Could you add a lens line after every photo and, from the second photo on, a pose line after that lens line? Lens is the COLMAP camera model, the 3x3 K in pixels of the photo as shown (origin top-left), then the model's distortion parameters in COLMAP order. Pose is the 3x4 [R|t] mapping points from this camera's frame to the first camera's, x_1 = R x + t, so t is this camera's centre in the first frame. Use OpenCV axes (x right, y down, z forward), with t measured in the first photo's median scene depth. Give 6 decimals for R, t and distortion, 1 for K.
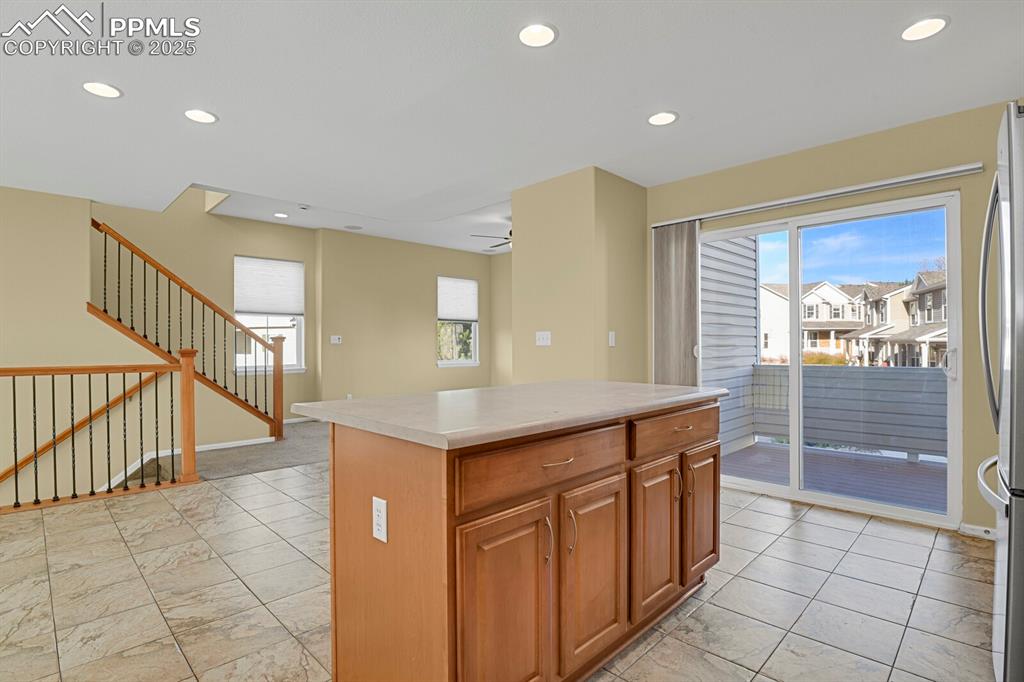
lens RADIAL K [[500.6, 0, 518.2], [0, 500.6, 342.8], [0, 0, 1]] dist [-0.023397, -0.004107]
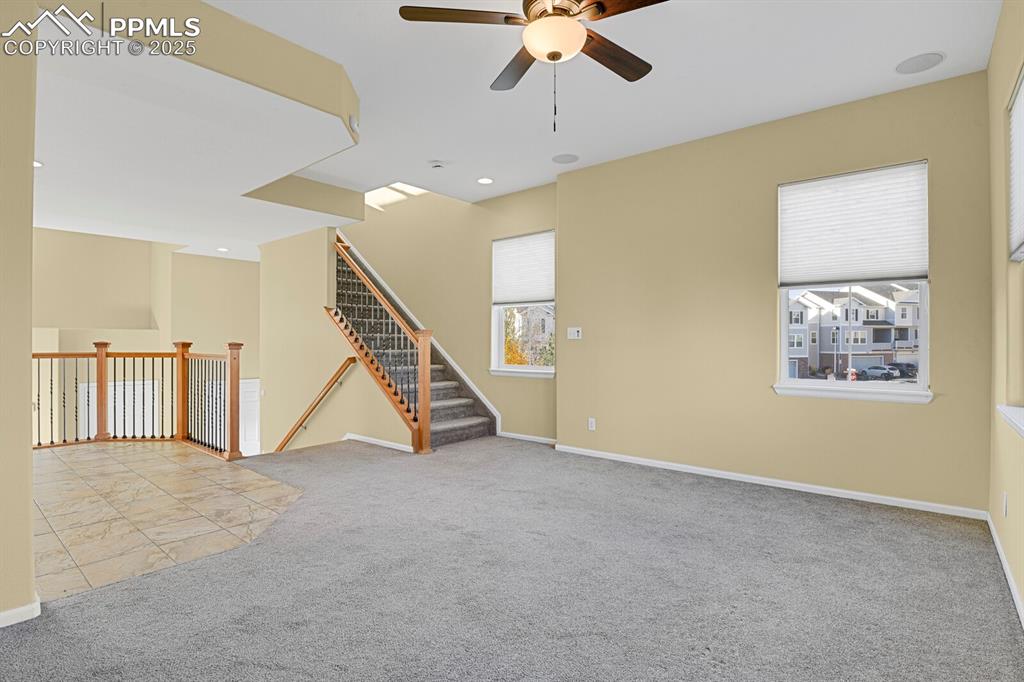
lens RADIAL K [[500.6, 0, 518.2], [0, 500.6, 342.8], [0, 0, 1]] dist [-0.023397, -0.004107]
pose [[0.096581, 0.004773, -0.995314, 0.087248], [-0.002695, 0.999986, 0.004534, 0.001002], [0.995321, 0.002245, 0.096593, 0.249578]]
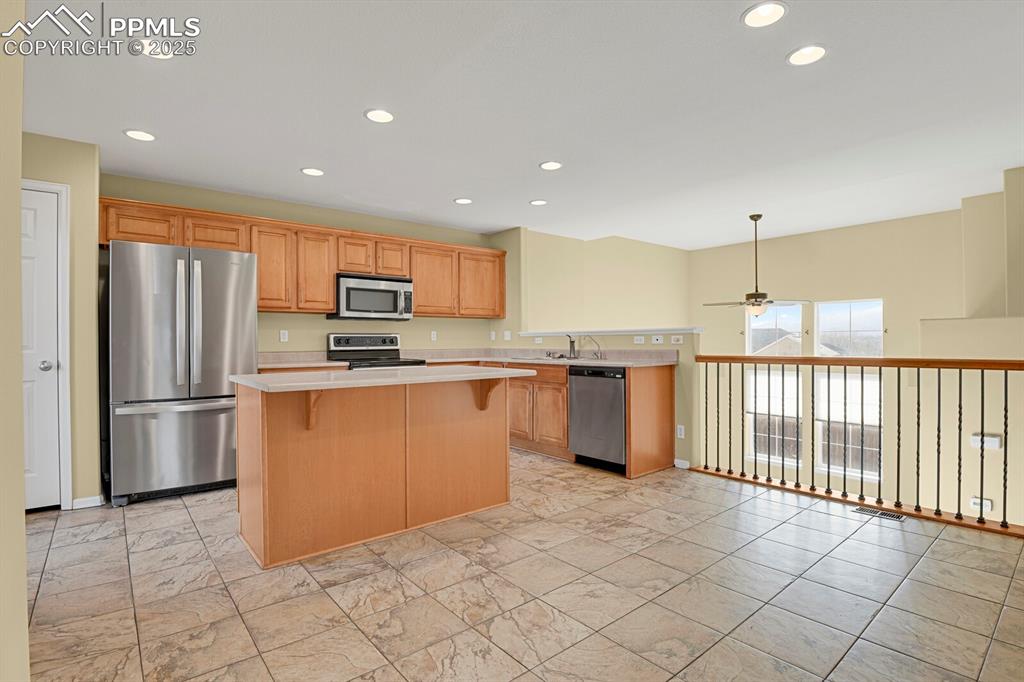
lens RADIAL K [[500.6, 0, 518.2], [0, 500.6, 342.8], [0, 0, 1]] dist [-0.023397, -0.004107]
pose [[-0.995474, 0.011296, 0.094359, -0.040313], [0.011328, 0.999936, -0.000199, 0.001535], [-0.094355, 0.000871, -0.995538, 0.200964]]
